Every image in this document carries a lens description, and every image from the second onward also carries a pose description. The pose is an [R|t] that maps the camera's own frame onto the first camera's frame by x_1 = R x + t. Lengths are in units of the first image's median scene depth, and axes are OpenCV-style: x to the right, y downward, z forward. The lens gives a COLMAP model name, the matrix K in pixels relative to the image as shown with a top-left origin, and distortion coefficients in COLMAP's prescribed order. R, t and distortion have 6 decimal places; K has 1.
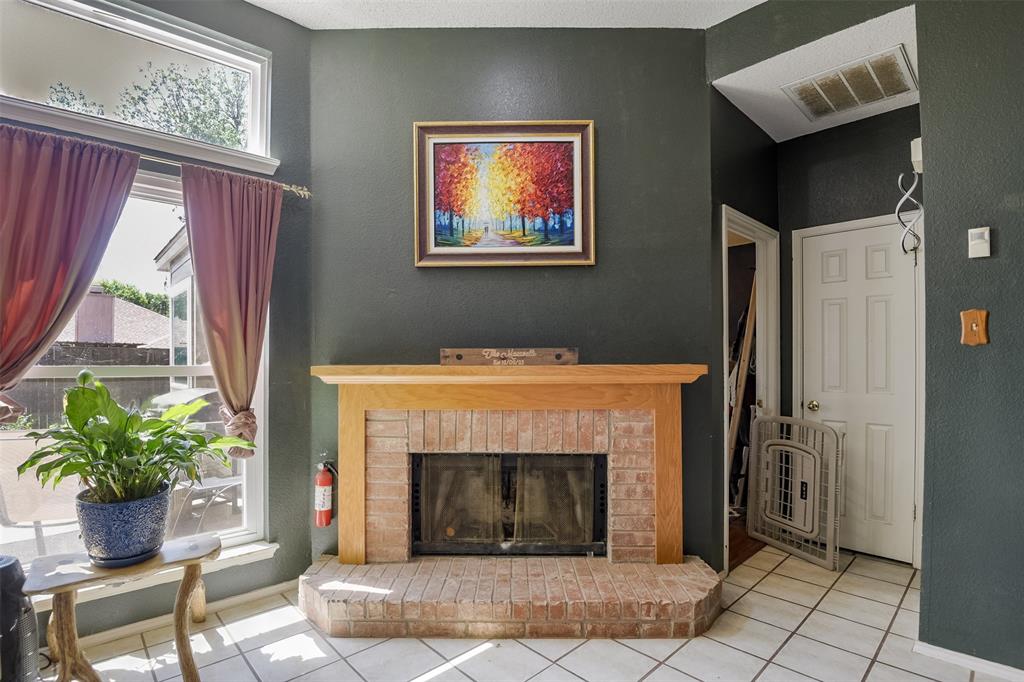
lens RADIAL K [[499.8, 0, 503.8], [0, 499.8, 351.9], [0, 0, 1]] dist [-0.015694, -0.002554]
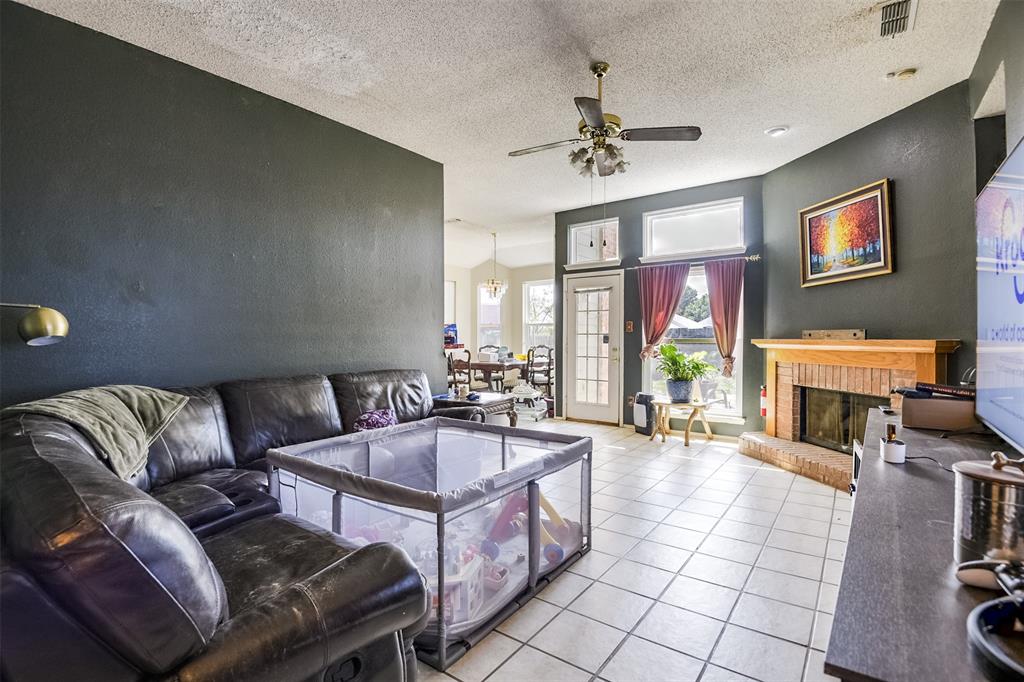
lens RADIAL K [[475.6, 0, 514.5], [0, 475.6, 338.7], [0, 0, 1]] dist [-0.026386, -0.000803]
pose [[0.176339, 0.002058, -0.984327, 1.409347], [0.010982, 0.999931, 0.004059, 0.004587], [0.984268, -0.011526, 0.176304, -0.380030]]
